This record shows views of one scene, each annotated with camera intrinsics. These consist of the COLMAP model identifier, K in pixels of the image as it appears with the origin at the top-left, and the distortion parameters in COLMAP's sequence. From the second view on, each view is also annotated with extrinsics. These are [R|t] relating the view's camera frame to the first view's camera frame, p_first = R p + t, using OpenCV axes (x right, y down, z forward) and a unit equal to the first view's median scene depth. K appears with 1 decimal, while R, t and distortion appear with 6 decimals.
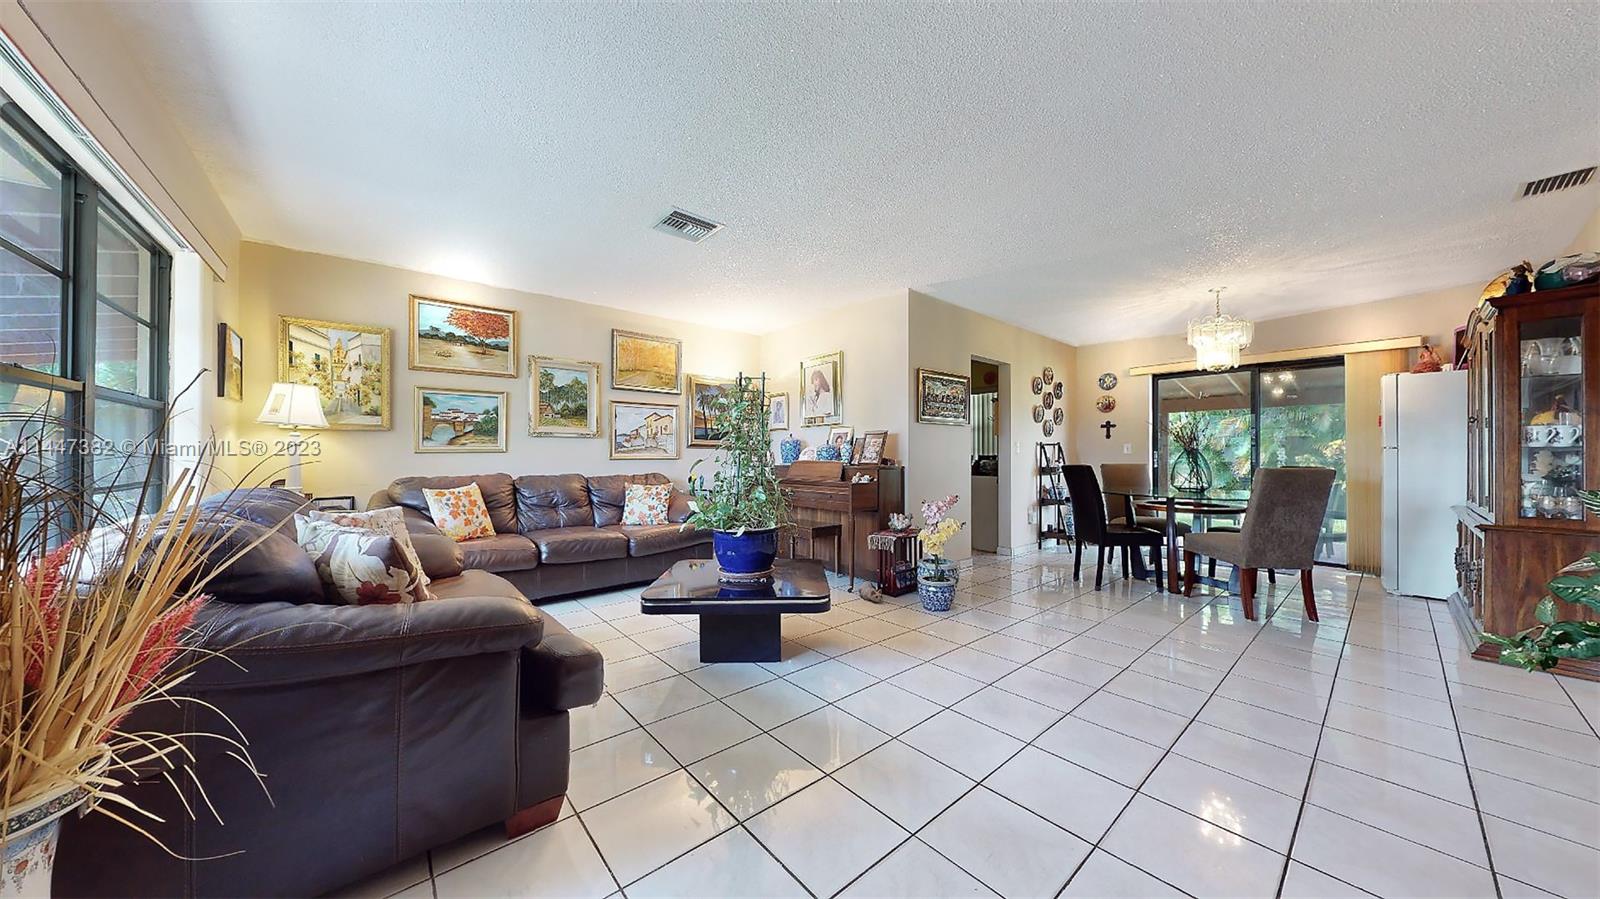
lens RADIAL K [[506.8, 0, 796.2], [0, 506.8, 455.1], [0, 0, 1]] dist [-0.000565, -0.000024]
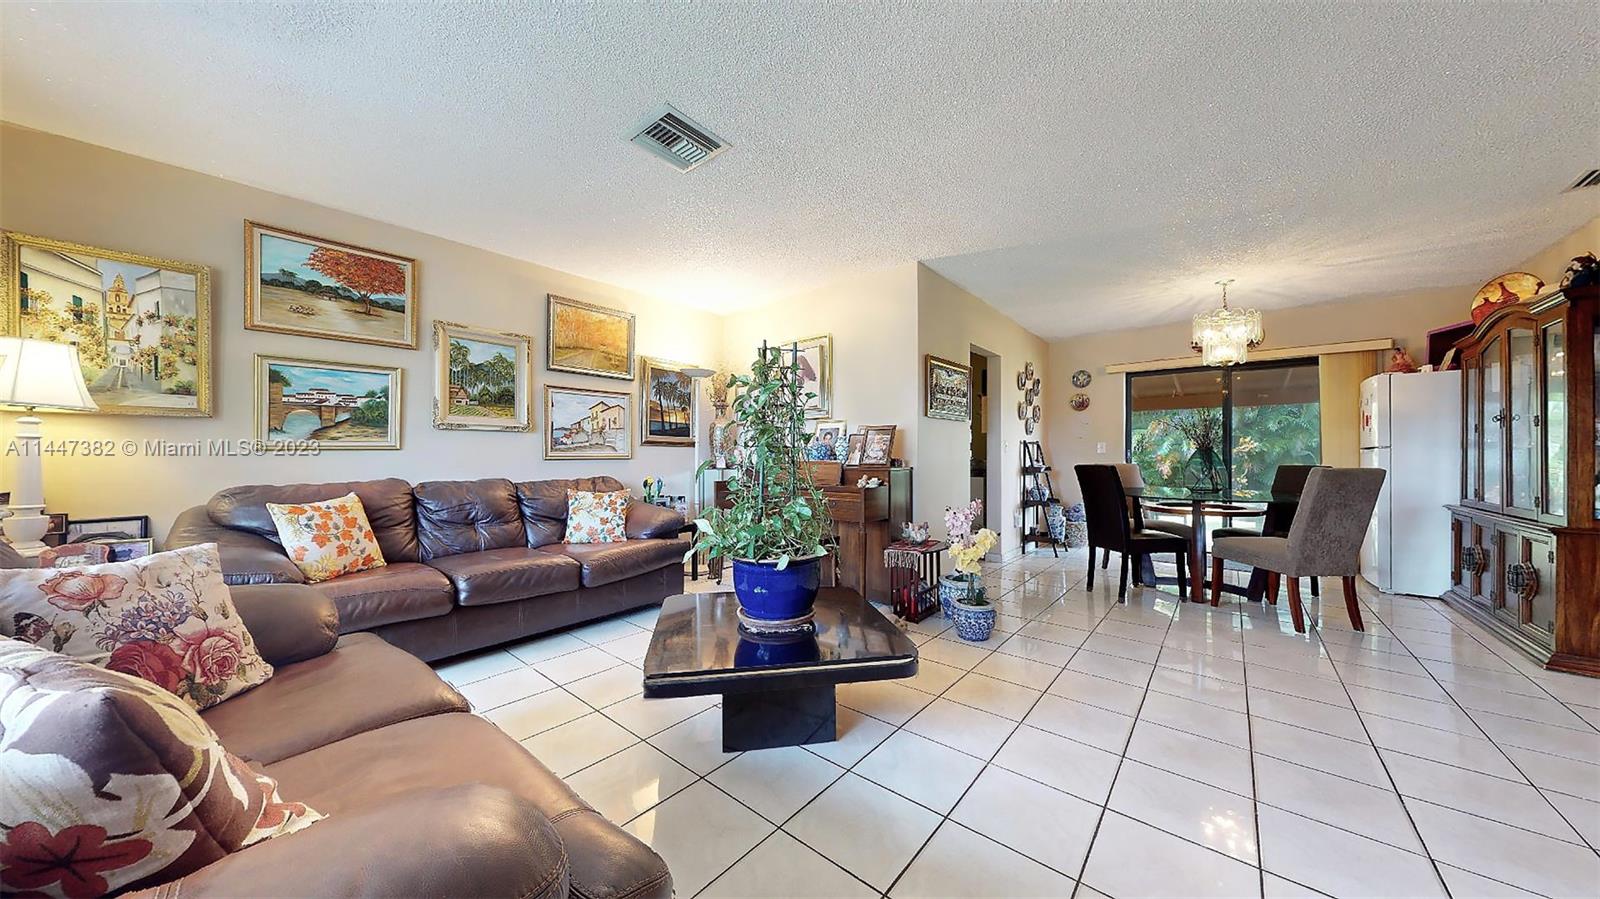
lens RADIAL K [[506.8, 0, 796.1], [0, 506.8, 456.6], [0, 0, 1]] dist [-0.000565, -0.000024]
pose [[0.987215, -0.000341, 0.159393, -0.134633], [-0.000392, 0.999989, 0.004571, 0.000212], [-0.159393, -0.004576, 0.987205, 0.200642]]
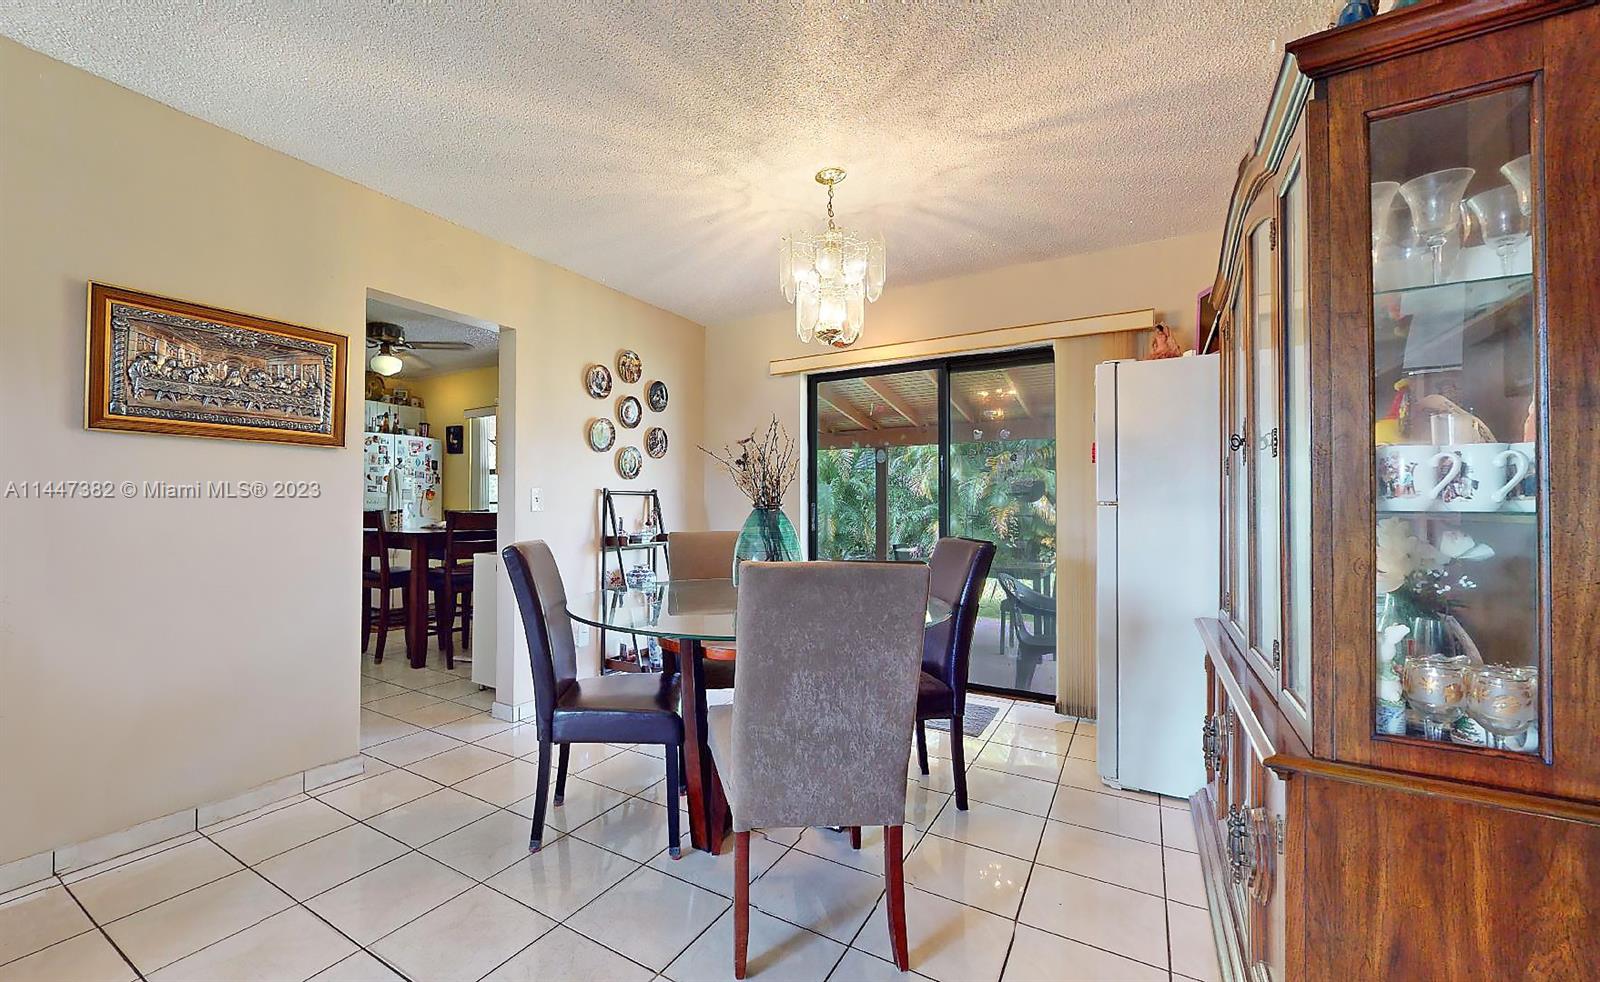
lens RADIAL K [[640.9, 0, 726.3], [0, 640.9, 502.9], [0, 0, 1]] dist [-0.003160, -0.000056]
pose [[0.958314, 0.000211, 0.285717, 0.622061], [0.000533, 0.999997, -0.002525, -0.013942], [-0.285716, 0.002572, 0.958311, 0.490547]]
